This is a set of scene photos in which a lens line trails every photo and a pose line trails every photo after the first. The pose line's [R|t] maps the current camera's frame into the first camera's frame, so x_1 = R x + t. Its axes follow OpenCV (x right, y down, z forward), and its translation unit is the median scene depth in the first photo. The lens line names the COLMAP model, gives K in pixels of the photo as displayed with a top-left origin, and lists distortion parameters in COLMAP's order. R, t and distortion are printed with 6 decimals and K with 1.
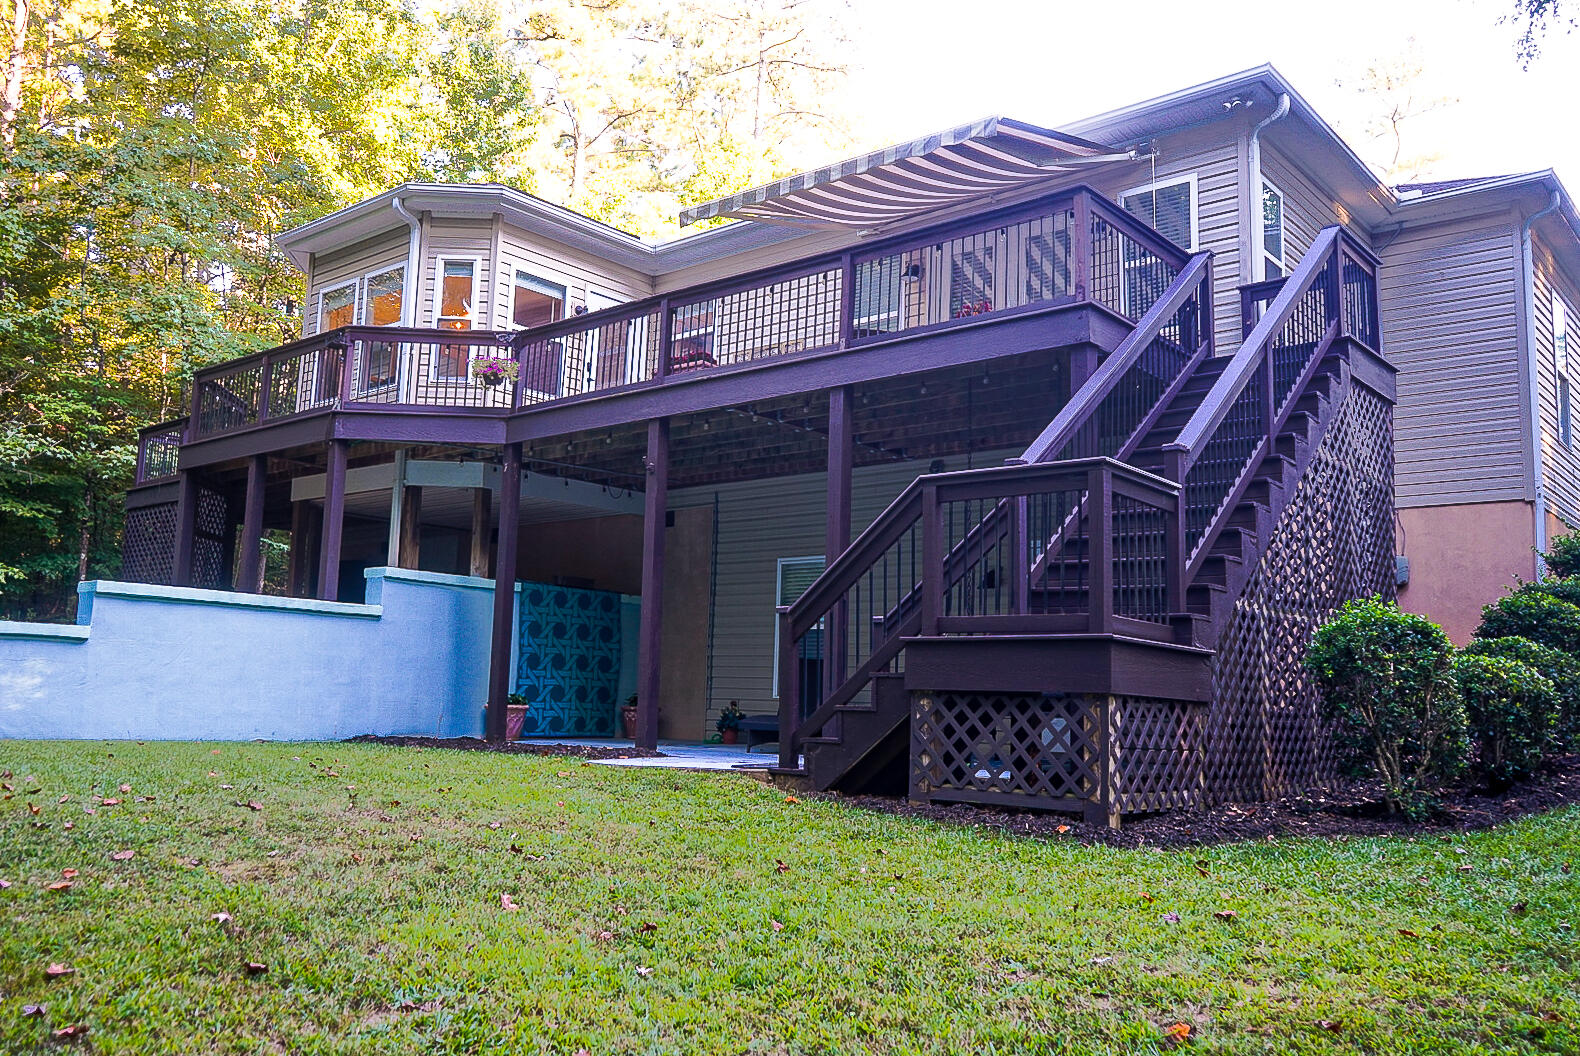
lens RADIAL K [[1317.5, 0, 789.7], [0, 1317.5, 527.0], [0, 0, 1]] dist [-0.016049, -0.003428]
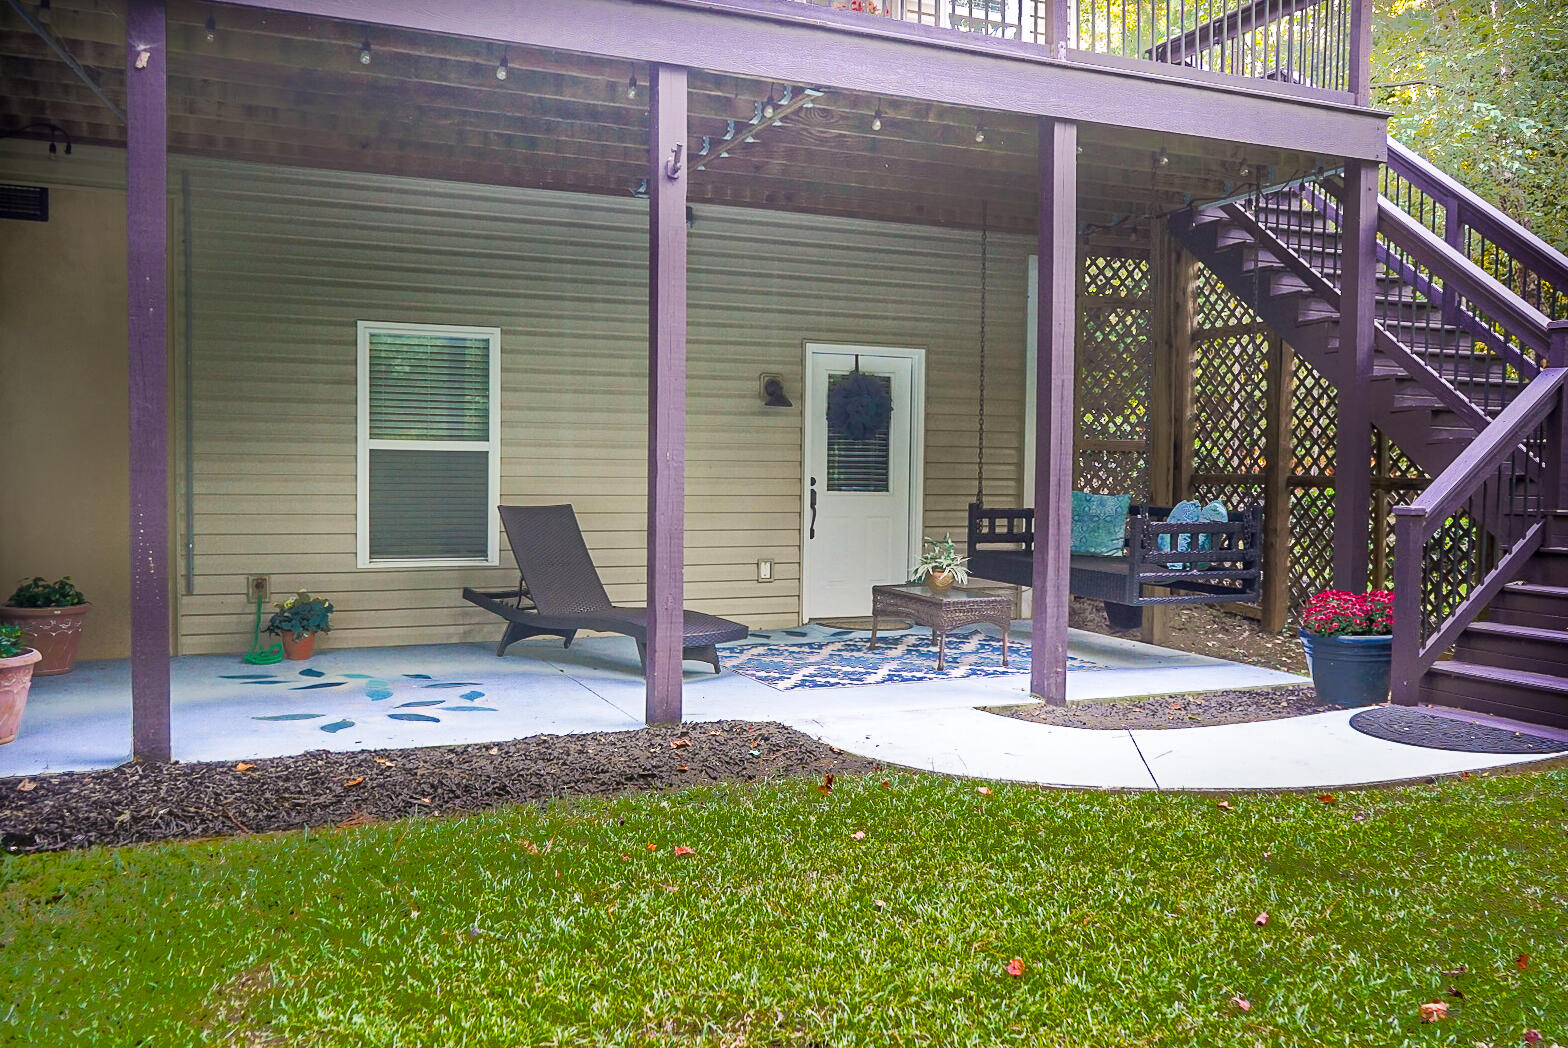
lens RADIAL K [[1307.5, 0, 781.5], [0, 1307.5, 523.7], [0, 0, 1]] dist [-0.016049, -0.003428]
pose [[0.430487, -0.071862, 0.899731, -0.493663], [-0.116927, 0.983986, 0.134536, 0.014846], [-0.894991, -0.163119, 0.415191, 0.676090]]
